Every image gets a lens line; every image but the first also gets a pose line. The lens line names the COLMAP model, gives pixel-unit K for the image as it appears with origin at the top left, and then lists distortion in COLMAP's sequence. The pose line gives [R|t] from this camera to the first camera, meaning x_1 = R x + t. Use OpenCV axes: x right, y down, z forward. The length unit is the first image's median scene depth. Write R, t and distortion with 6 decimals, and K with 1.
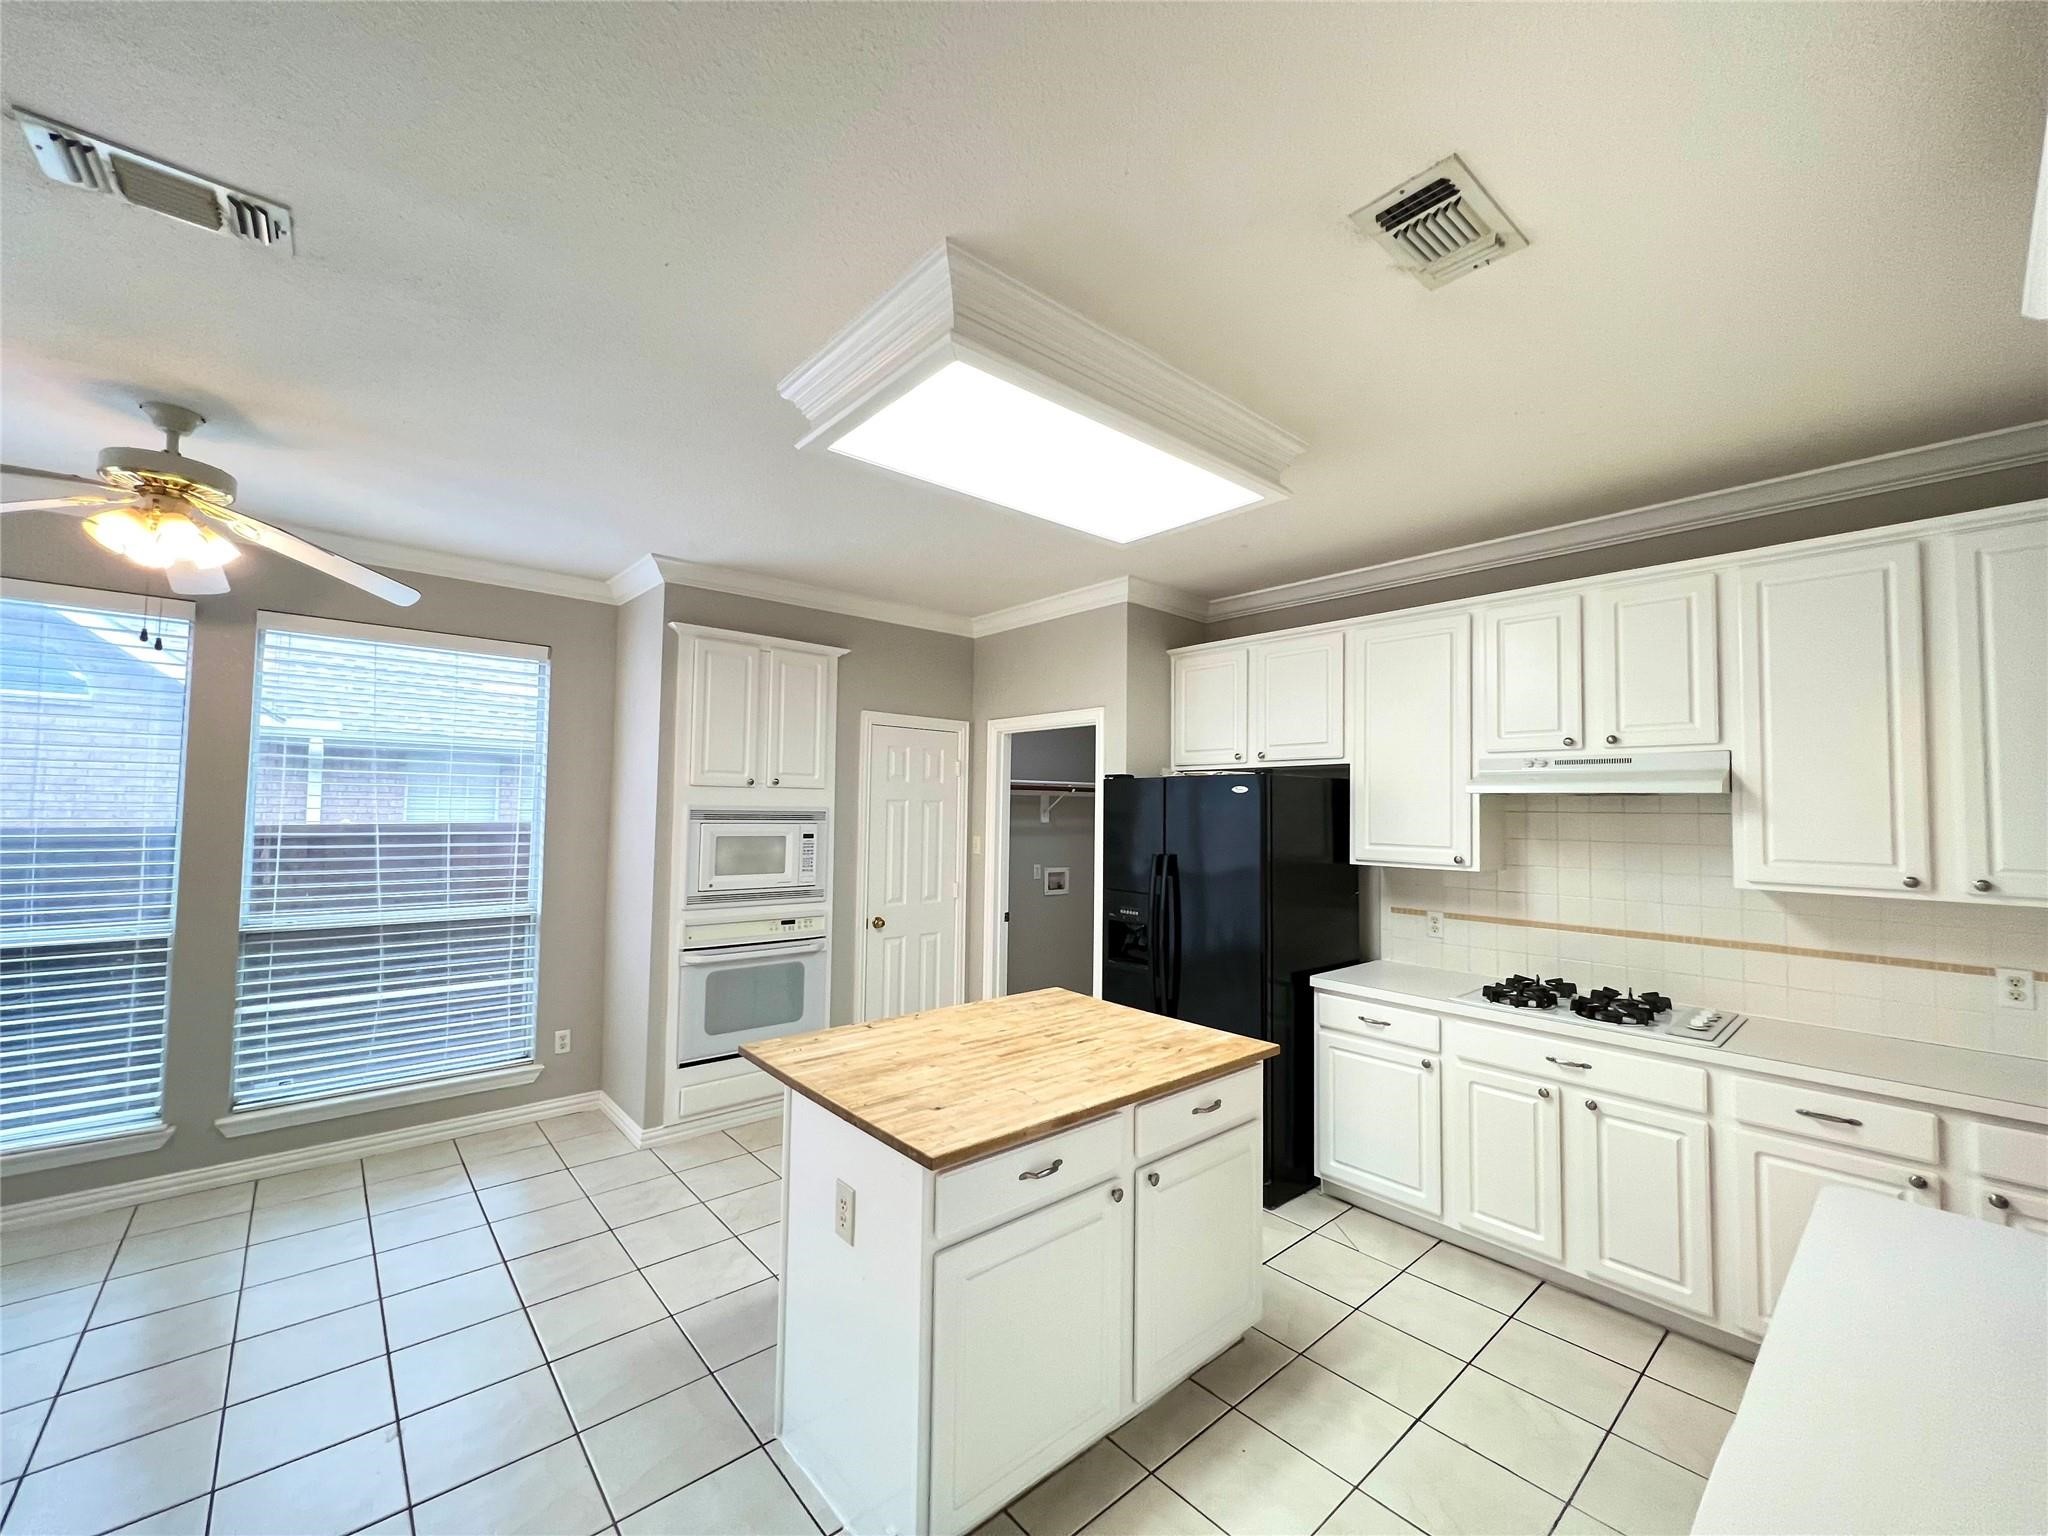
lens RADIAL K [[818.0, 0, 1020.2], [0, 818.0, 772.2], [0, 0, 1]] dist [-0.000646, -0.000005]
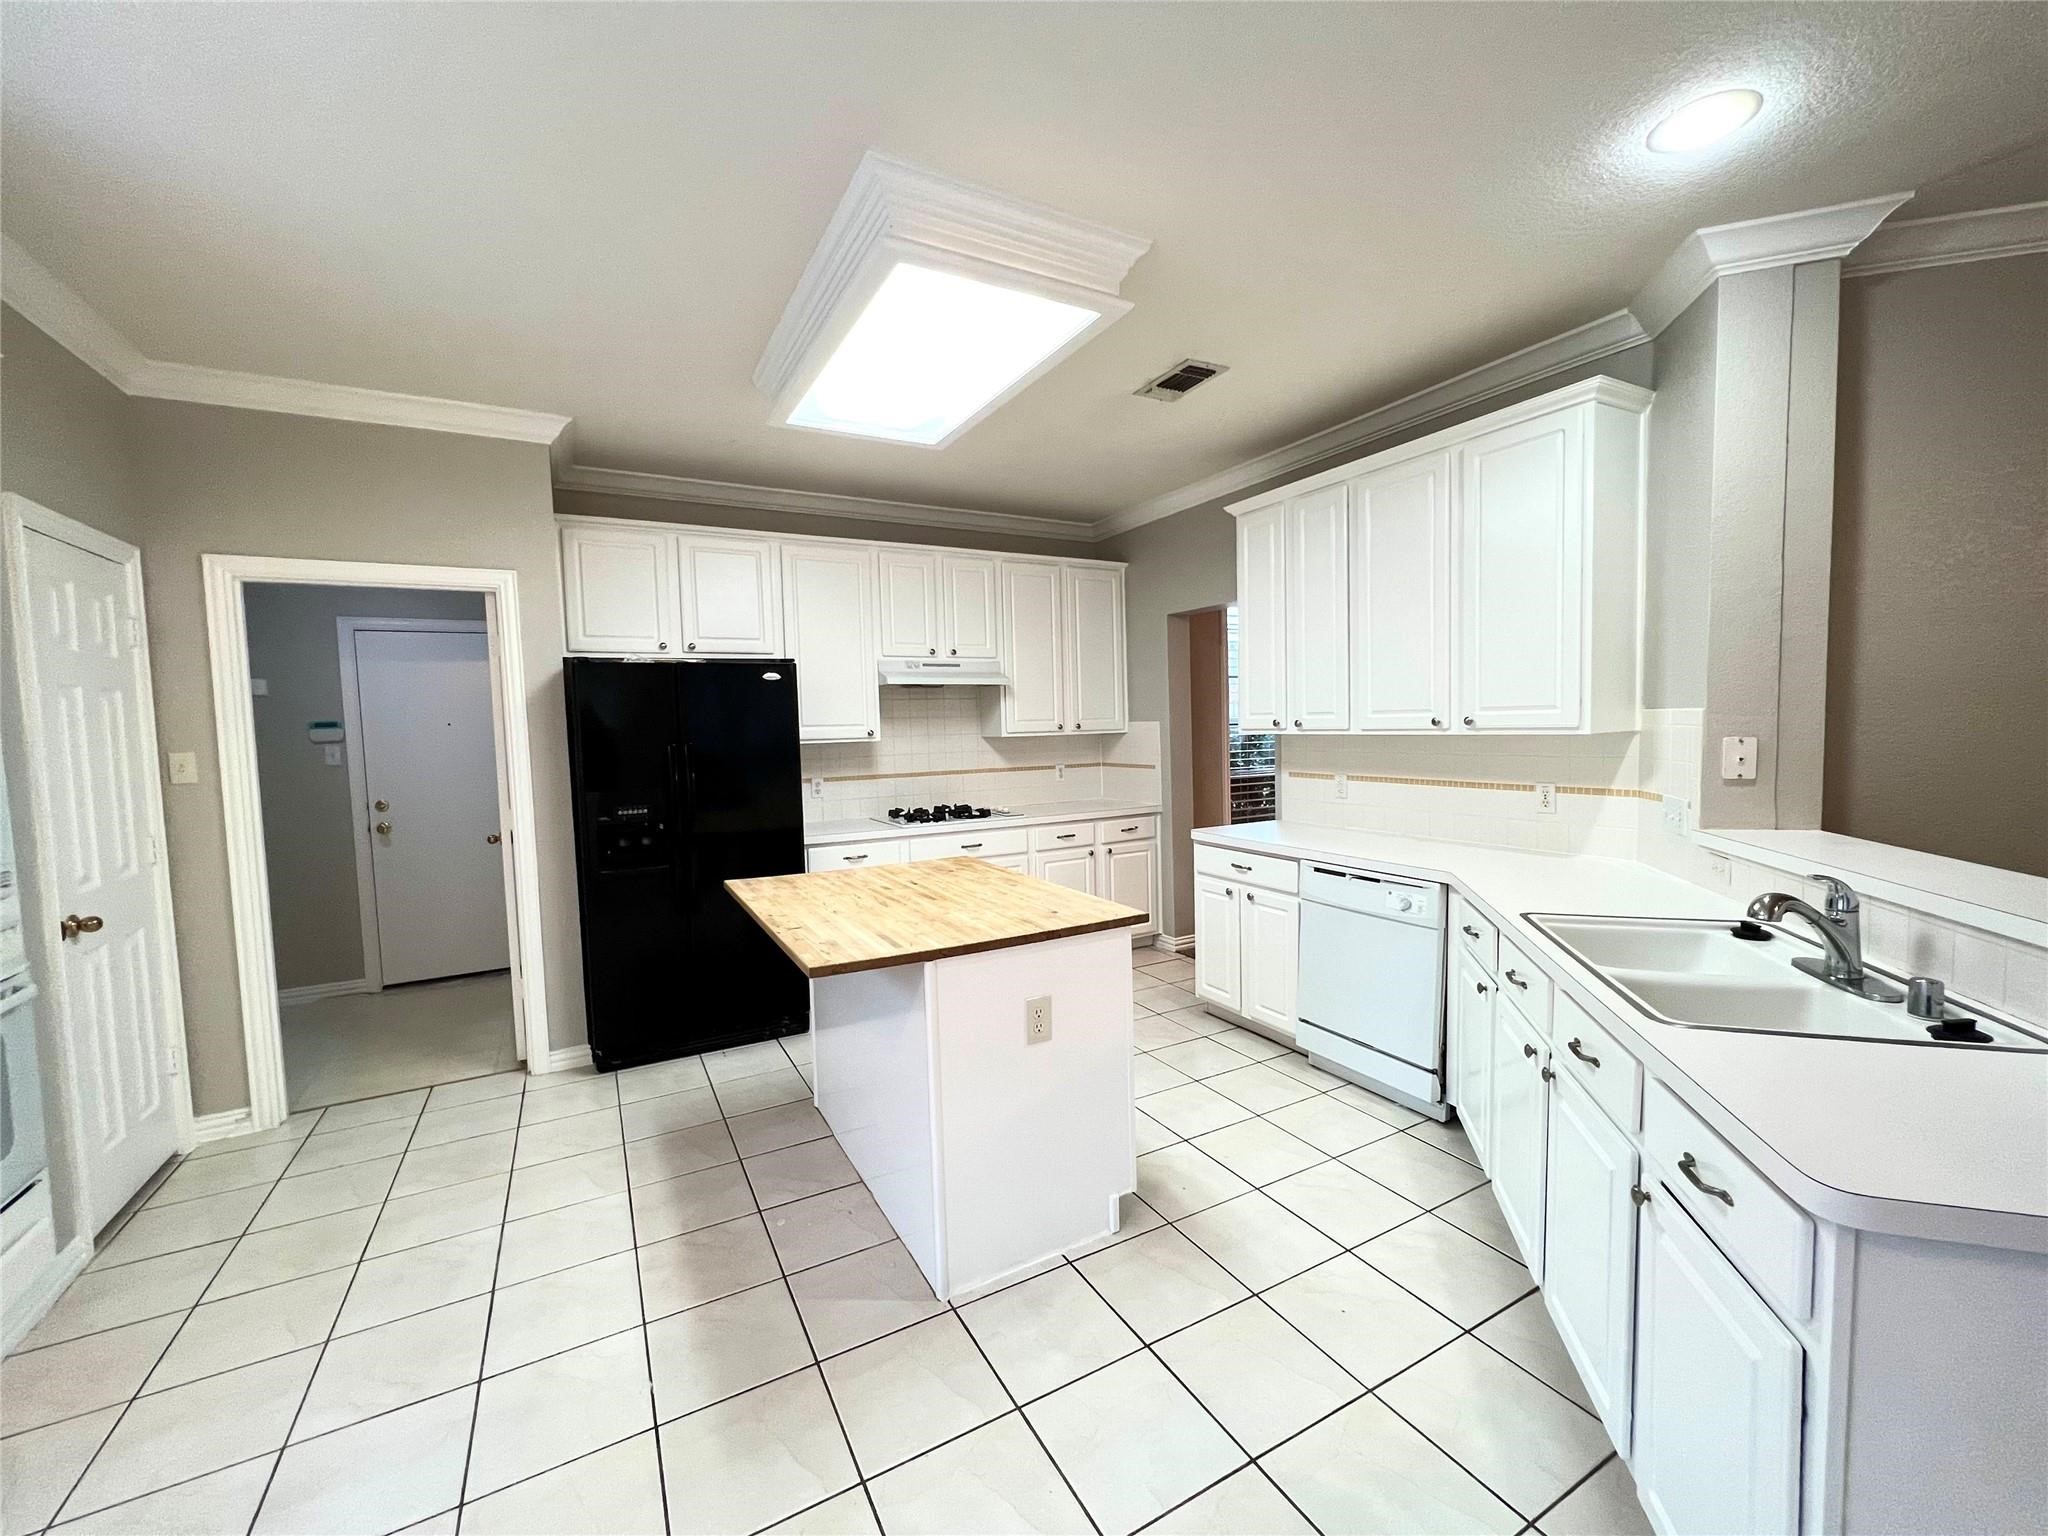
lens RADIAL K [[817.9, 0, 1027.9], [0, 817.9, 773.8], [0, 0, 1]] dist [-0.003650, -0.000483]
pose [[0.206502, -0.081063, 0.975082, -0.658820], [-0.016124, 0.996145, 0.086228, 0.045390], [-0.978313, -0.033529, 0.204399, 0.394086]]
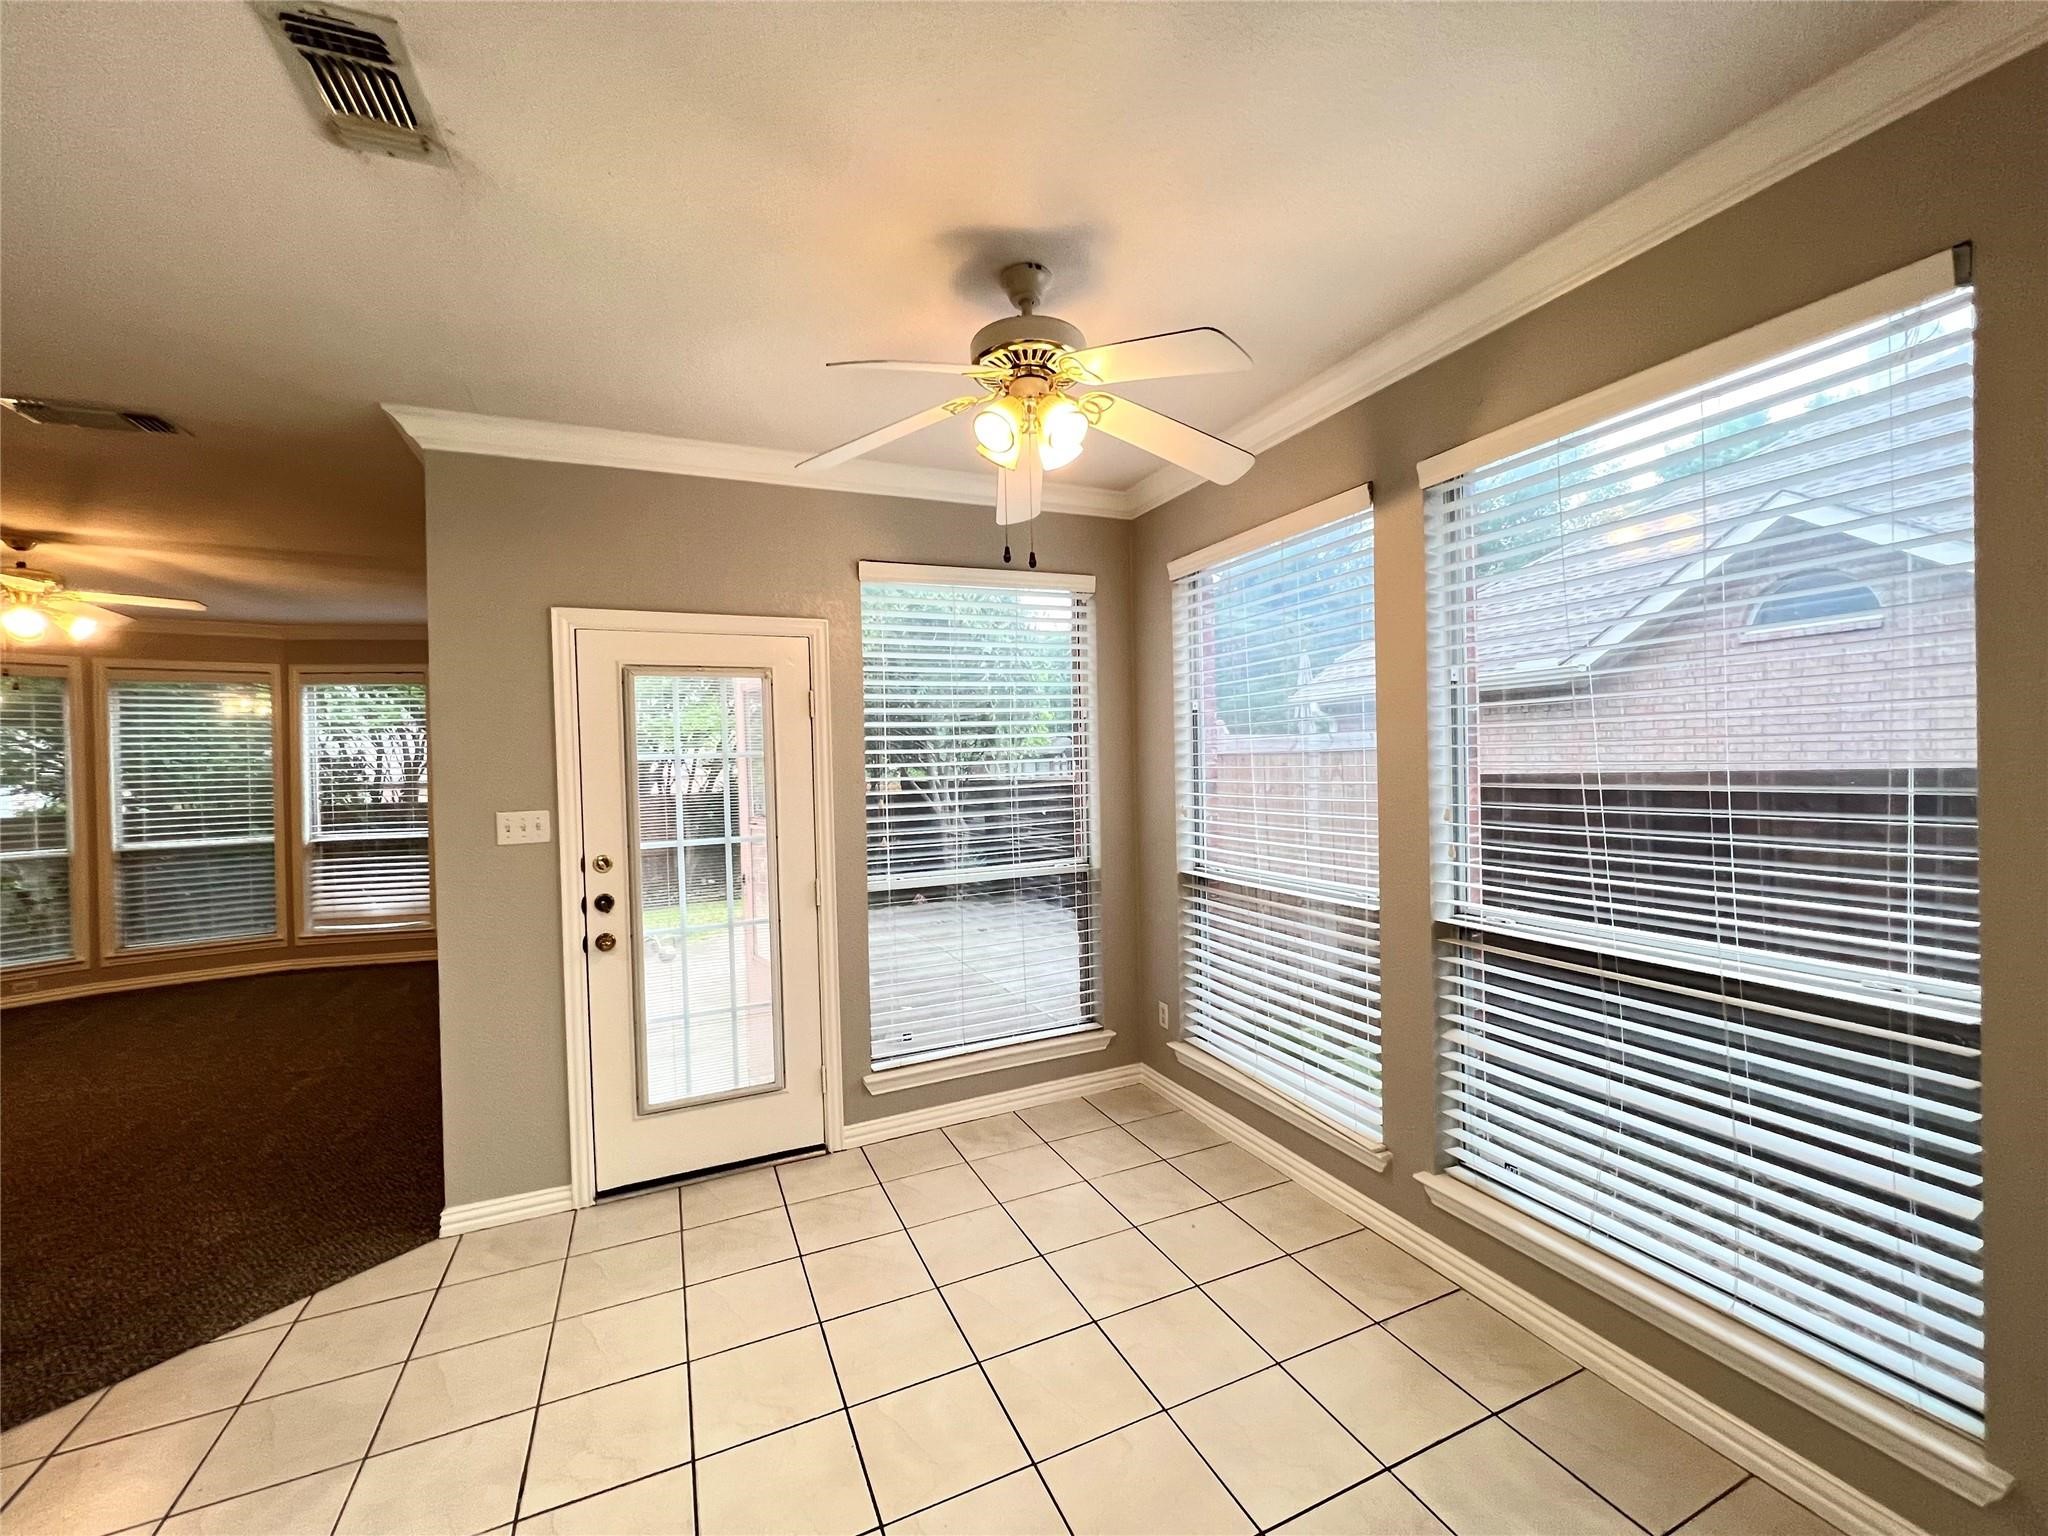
lens RADIAL K [[817.9, 0, 1018.7], [0, 817.9, 771.2], [0, 0, 1]] dist [-0.003650, -0.000483]
pose [[-0.297661, 0.001785, -0.954670, -0.161423], [0.064663, 0.997739, -0.018296, 0.051900], [0.952479, -0.067178, -0.297103, 0.833001]]
